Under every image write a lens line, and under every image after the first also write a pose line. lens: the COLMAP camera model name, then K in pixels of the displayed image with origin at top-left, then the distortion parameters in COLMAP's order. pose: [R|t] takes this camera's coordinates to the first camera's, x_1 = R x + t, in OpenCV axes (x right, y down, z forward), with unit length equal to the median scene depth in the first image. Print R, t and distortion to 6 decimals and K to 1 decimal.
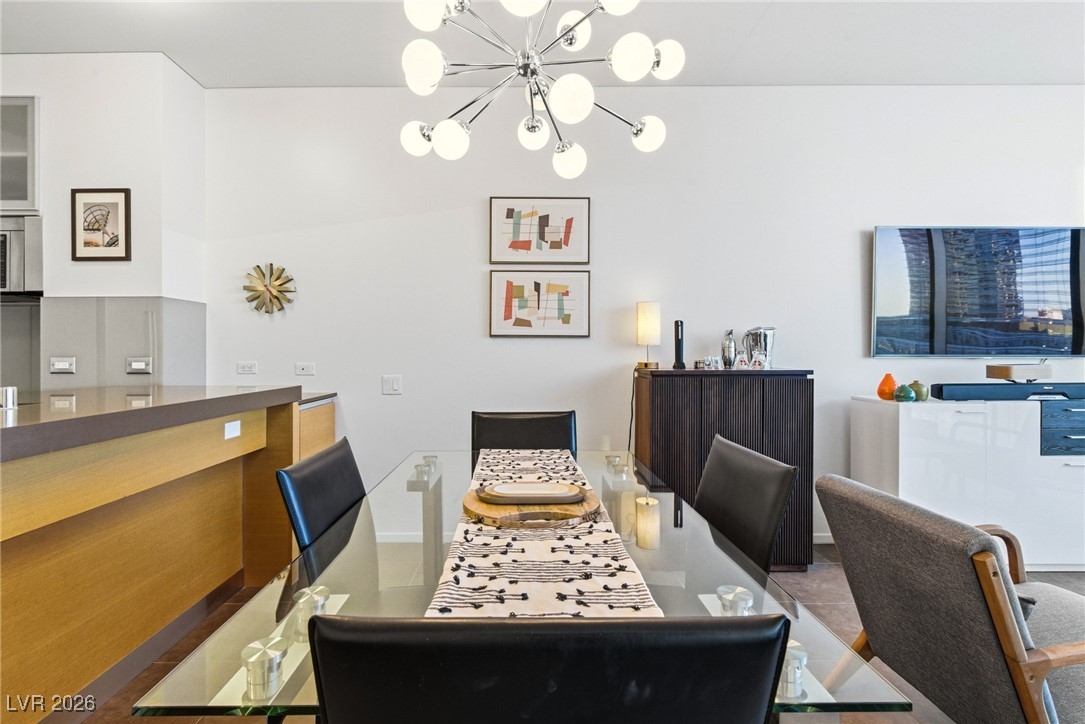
lens RADIAL K [[490.8, 0, 541.6], [0, 490.8, 362.5], [0, 0, 1]] dist [-0.007372, -0.002131]
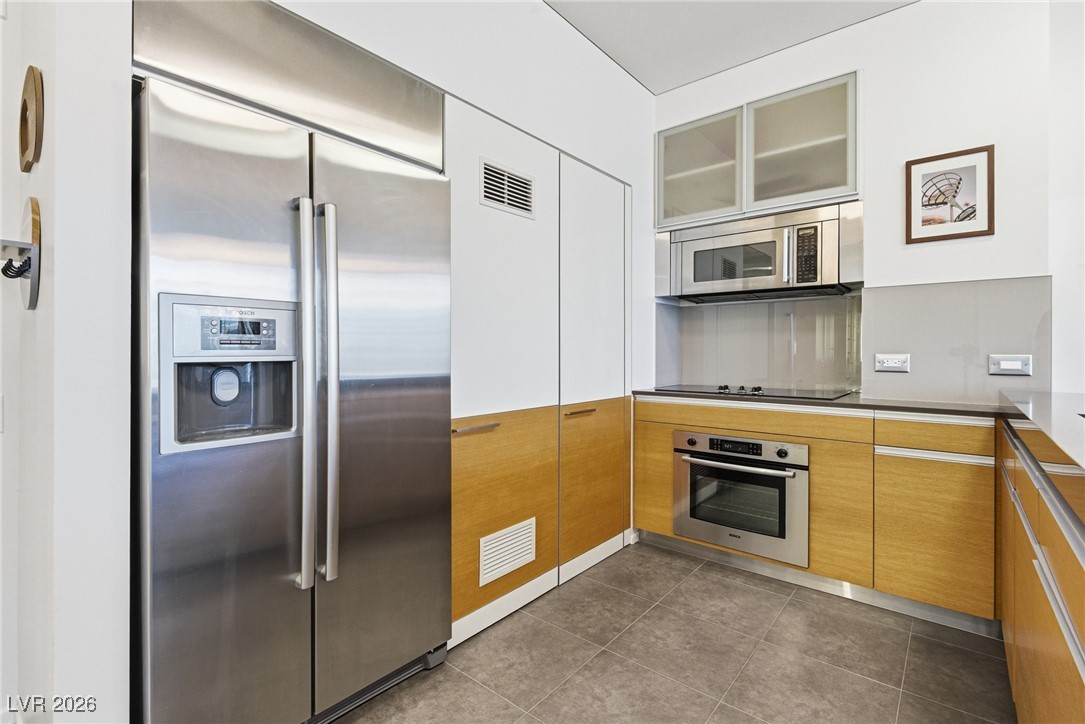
lens RADIAL K [[490.8, 0, 541.3], [0, 490.8, 354.1], [0, 0, 1]] dist [-0.007372, -0.002131]
pose [[0.756027, 0.009402, -0.654473, -0.883504], [-0.003078, 0.999937, 0.010810, -0.017547], [0.654534, -0.006158, 0.756008, -0.098534]]
